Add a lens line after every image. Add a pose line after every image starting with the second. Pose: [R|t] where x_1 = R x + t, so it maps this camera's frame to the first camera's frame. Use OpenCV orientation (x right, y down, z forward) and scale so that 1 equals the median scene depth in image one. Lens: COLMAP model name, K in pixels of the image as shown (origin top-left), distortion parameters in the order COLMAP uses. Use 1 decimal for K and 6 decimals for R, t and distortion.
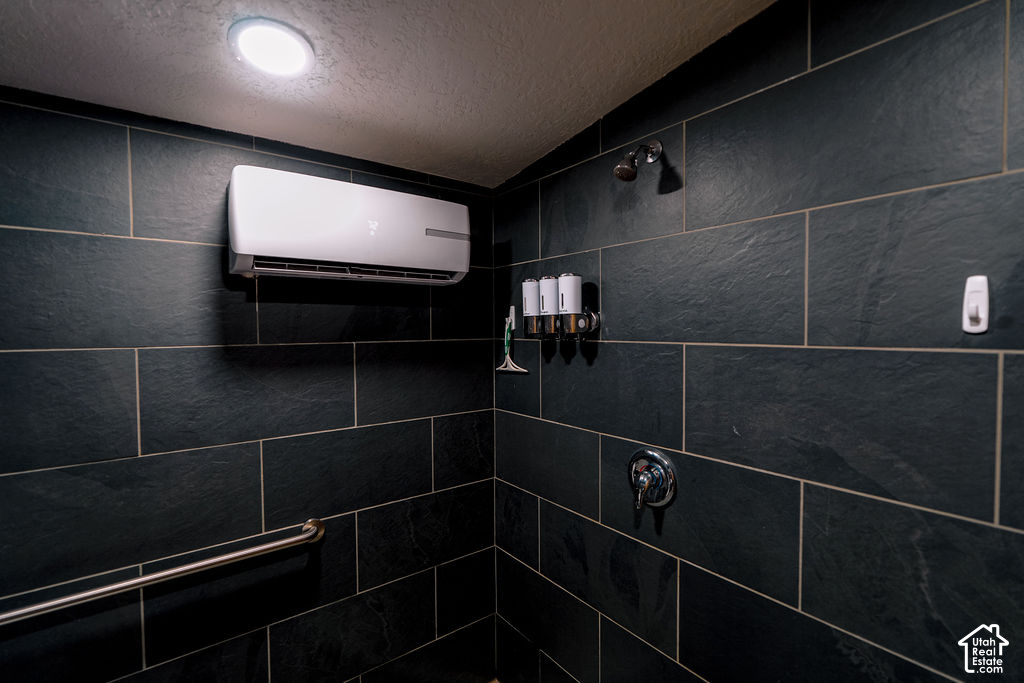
lens RADIAL K [[458.8, 0, 502.0], [0, 458.8, 338.4], [0, 0, 1]] dist [-0.006012, 0.000746]
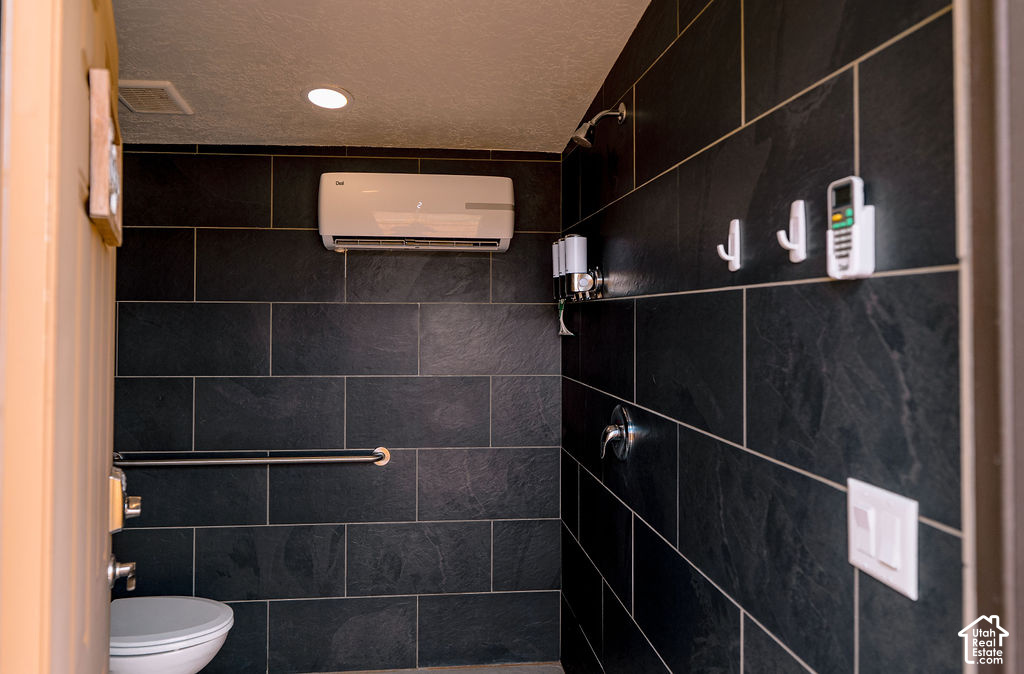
lens RADIAL K [[594.7, 0, 461.0], [0, 594.7, 300.9], [0, 0, 1]] dist [-0.007381, 0.001887]
pose [[0.852411, -0.001001, -0.522872, 0.599224], [-0.026406, 0.998640, -0.044960, 0.071408], [0.522206, 0.052131, 0.851225, -0.261131]]
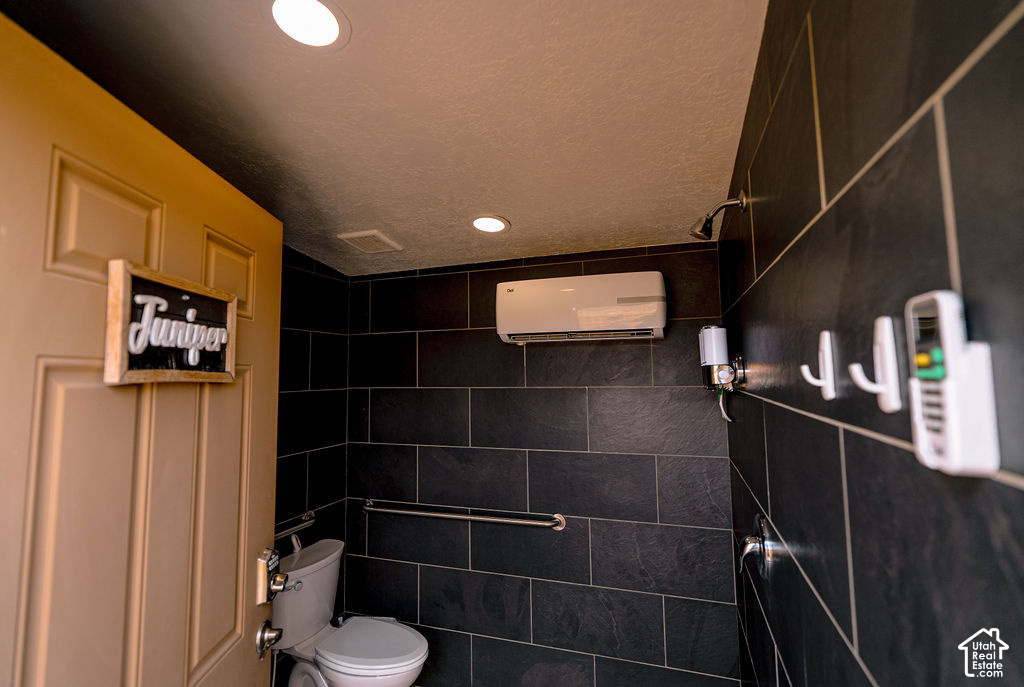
lens RADIAL K [[458.8, 0, 508.7], [0, 458.8, 334.5], [0, 0, 1]] dist [-0.006012, 0.000746]
pose [[0.586651, -0.068902, -0.806903, 0.669625], [-0.013617, 0.995394, -0.094897, -0.016182], [0.809725, 0.066659, 0.583011, 0.022778]]
